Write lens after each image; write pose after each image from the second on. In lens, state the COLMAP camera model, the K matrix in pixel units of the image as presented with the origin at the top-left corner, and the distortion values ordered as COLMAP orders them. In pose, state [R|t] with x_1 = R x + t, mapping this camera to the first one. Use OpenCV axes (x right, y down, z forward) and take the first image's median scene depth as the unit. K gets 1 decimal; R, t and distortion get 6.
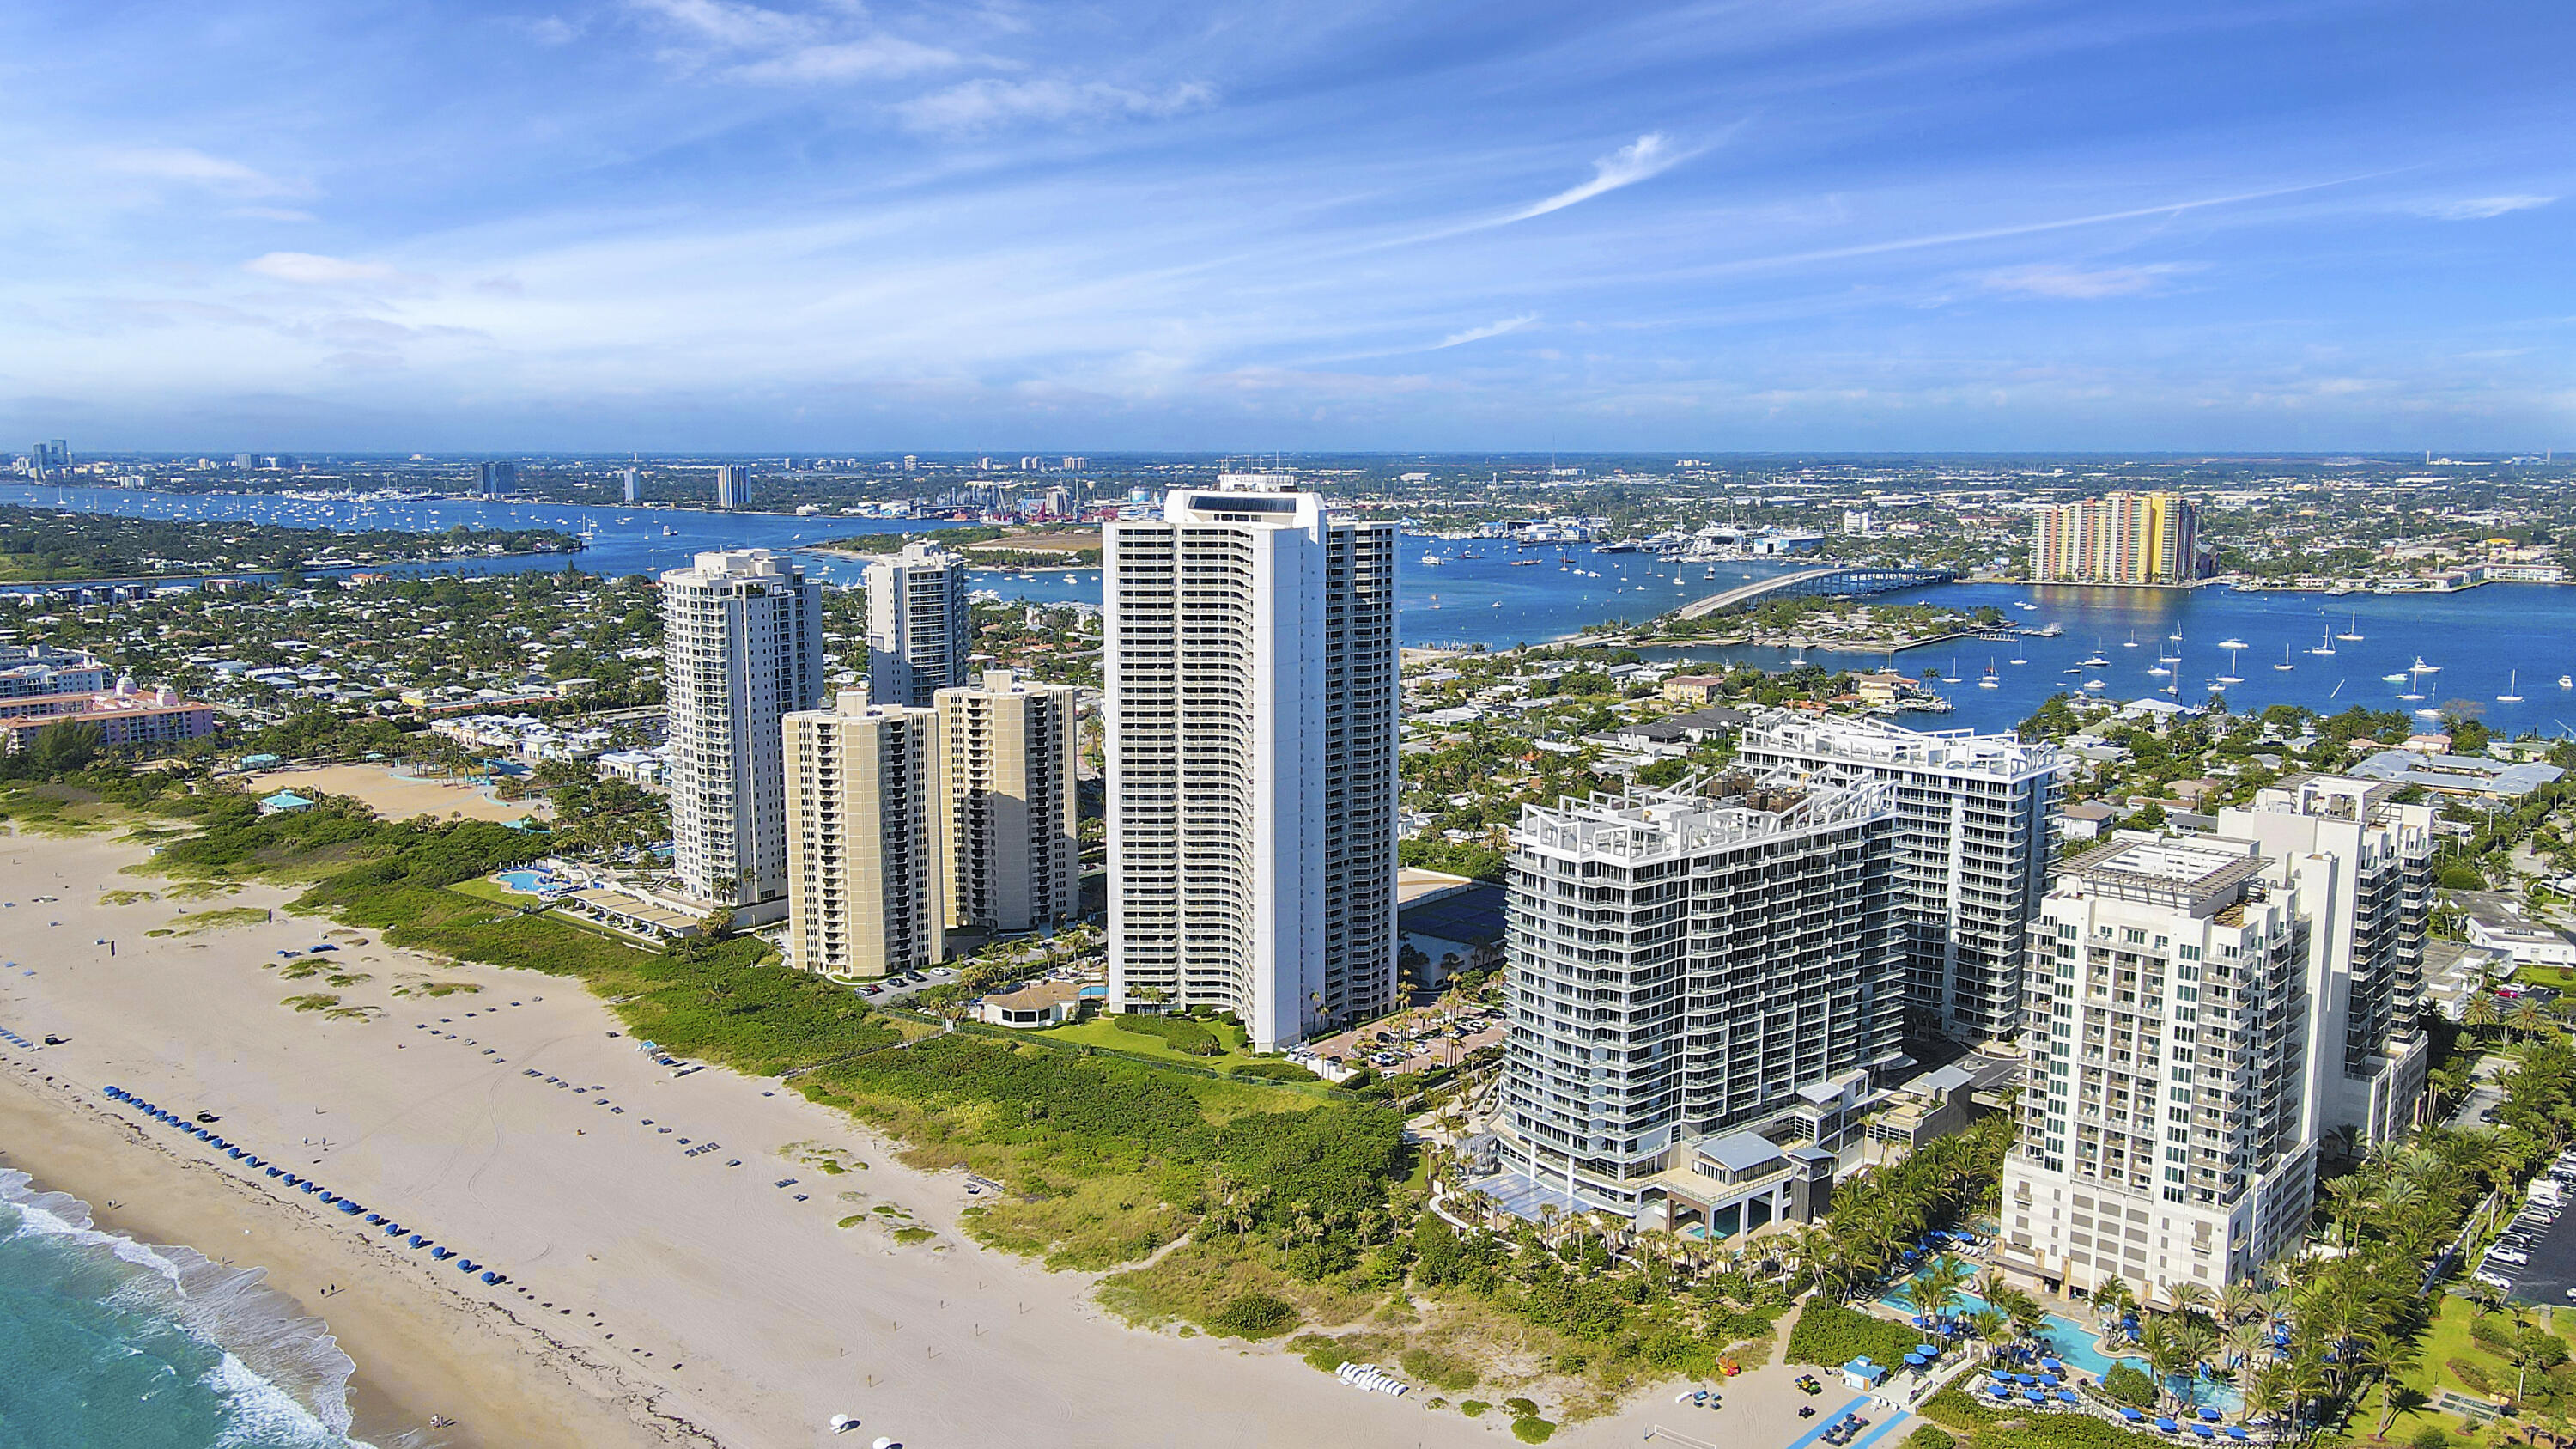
lens RADIAL K [[1904.1, 0, 1285.0], [0, 1904.1, 732.7], [0, 0, 1]] dist [0.004127, 0.010499]
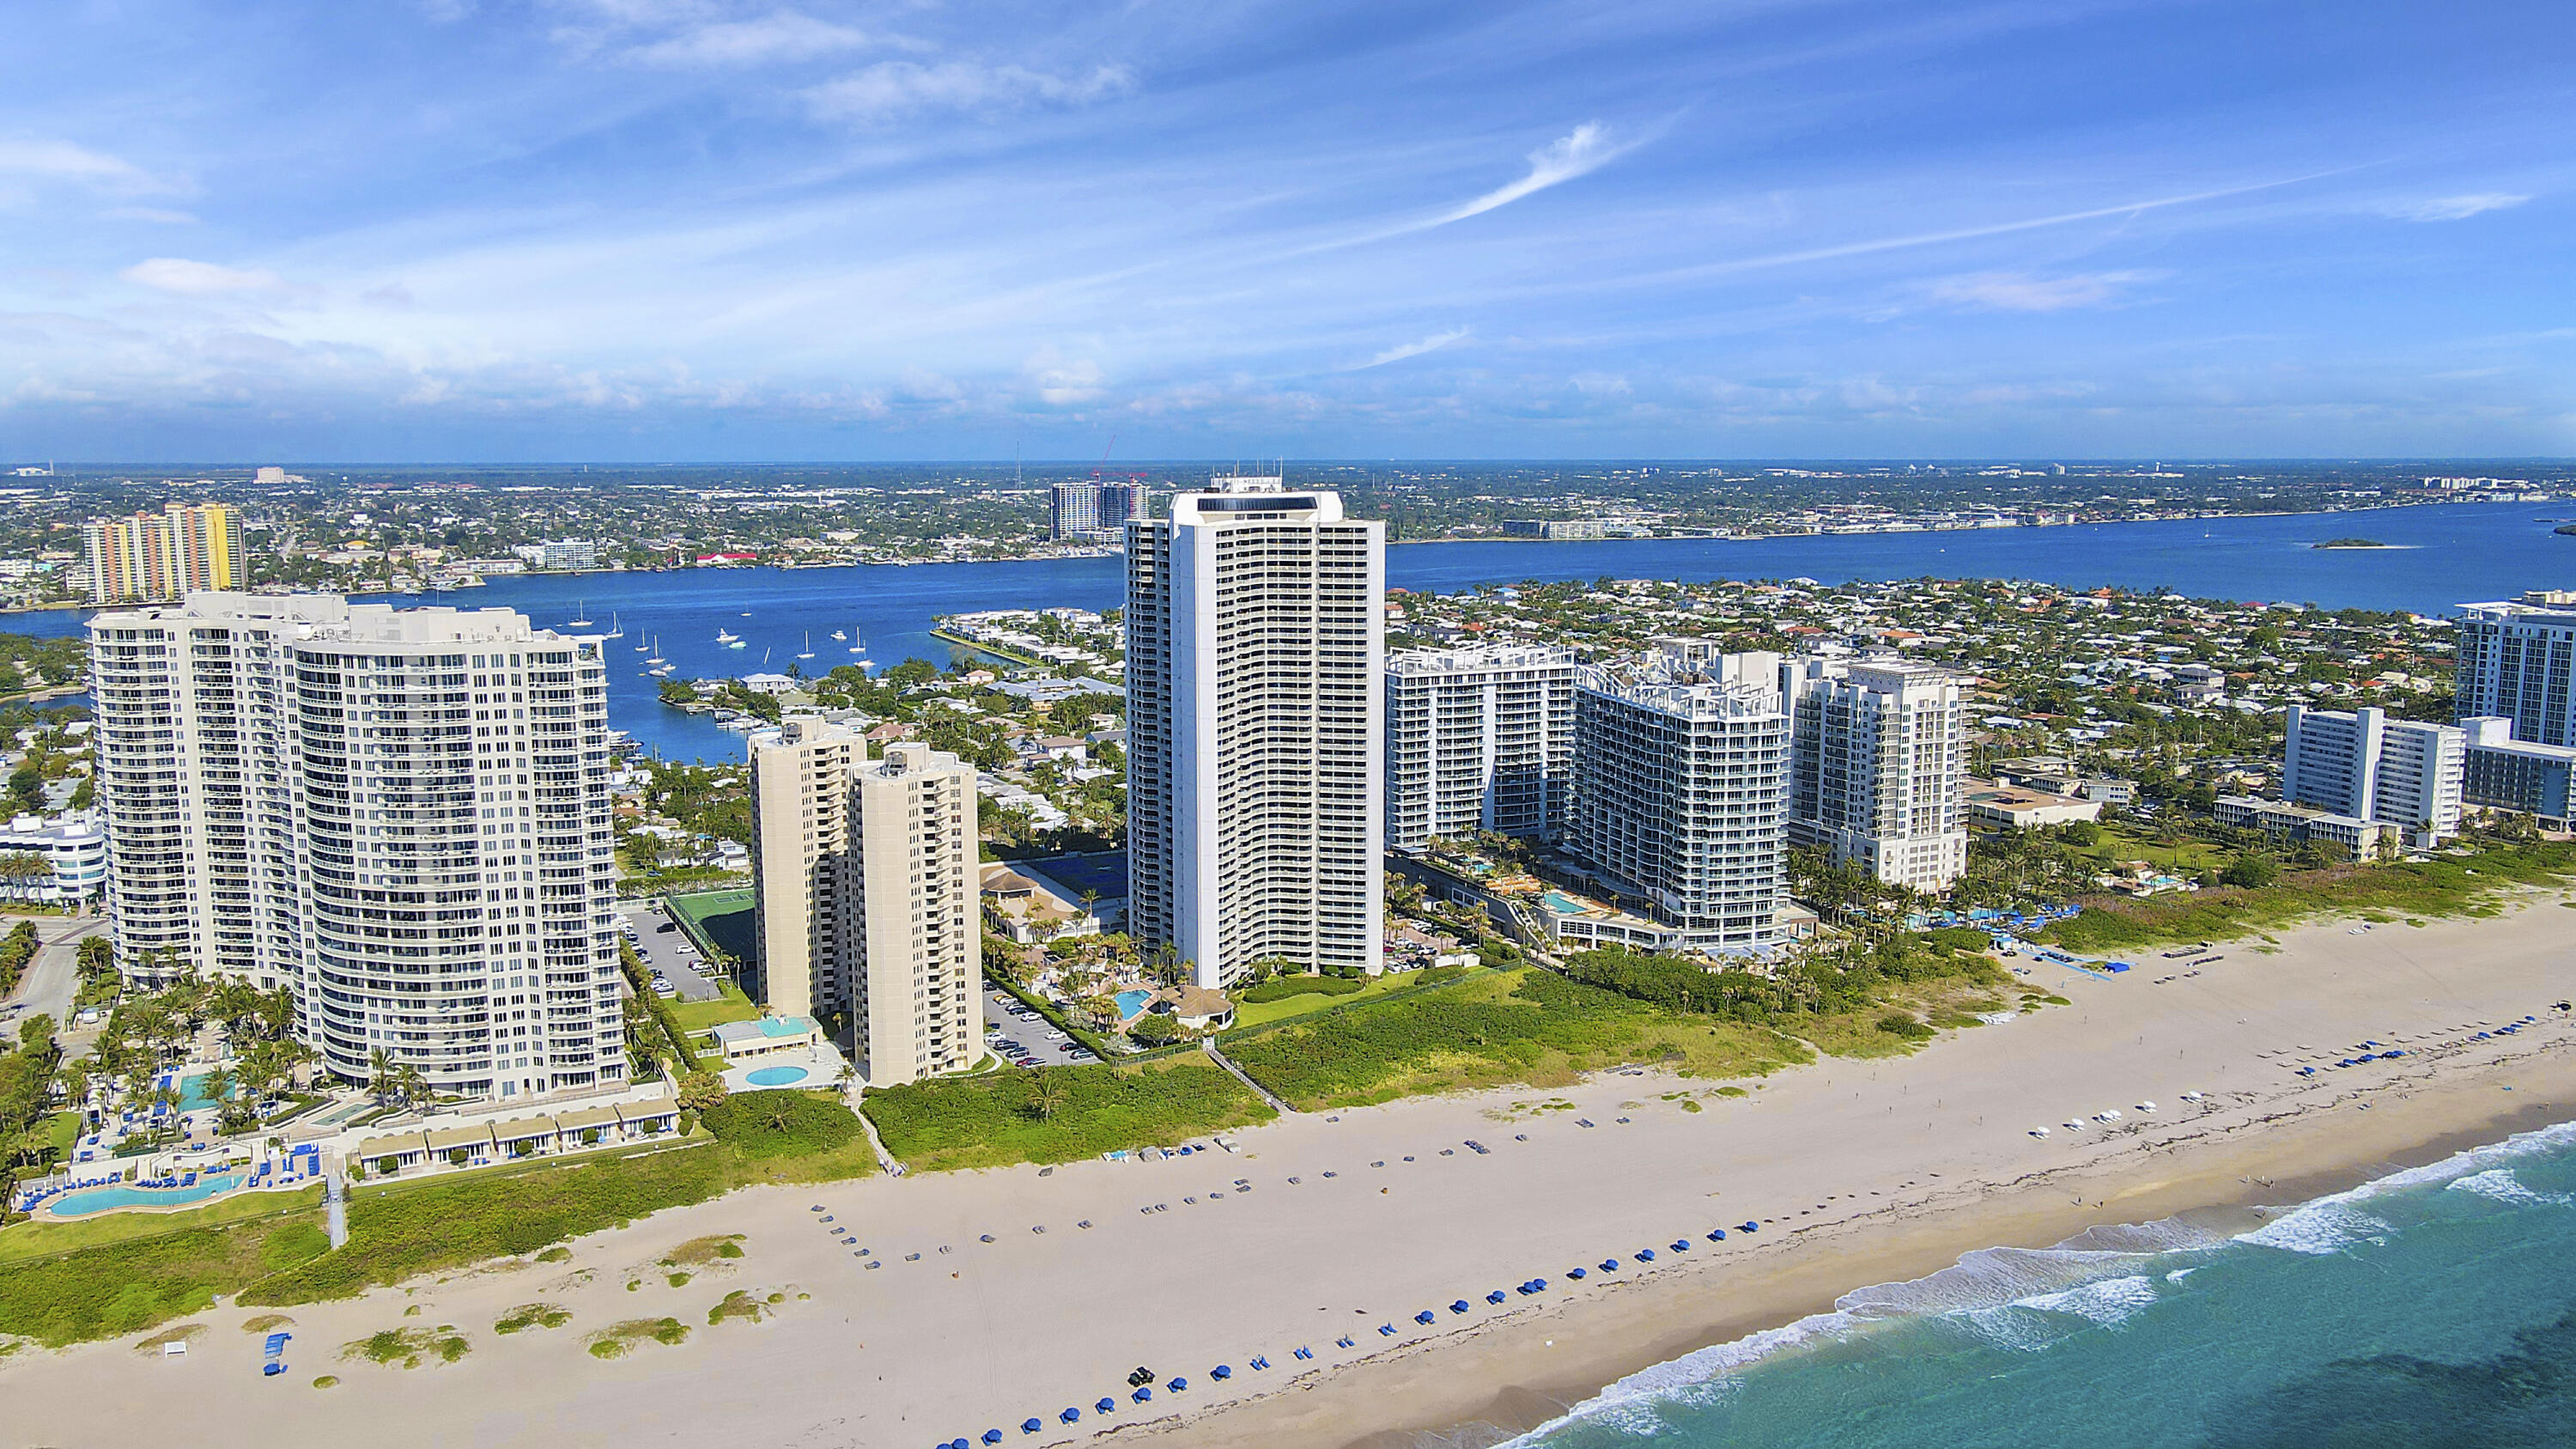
lens RADIAL K [[1904.1, 0, 1292.3], [0, 1904.1, 713.0], [0, 0, 1]] dist [0.004127, 0.010499]
pose [[0.367932, -0.127940, 0.921009, -1.103895], [0.142521, 0.986545, 0.080109, -0.090871], [-0.918866, 0.101789, 0.381215, 0.605747]]
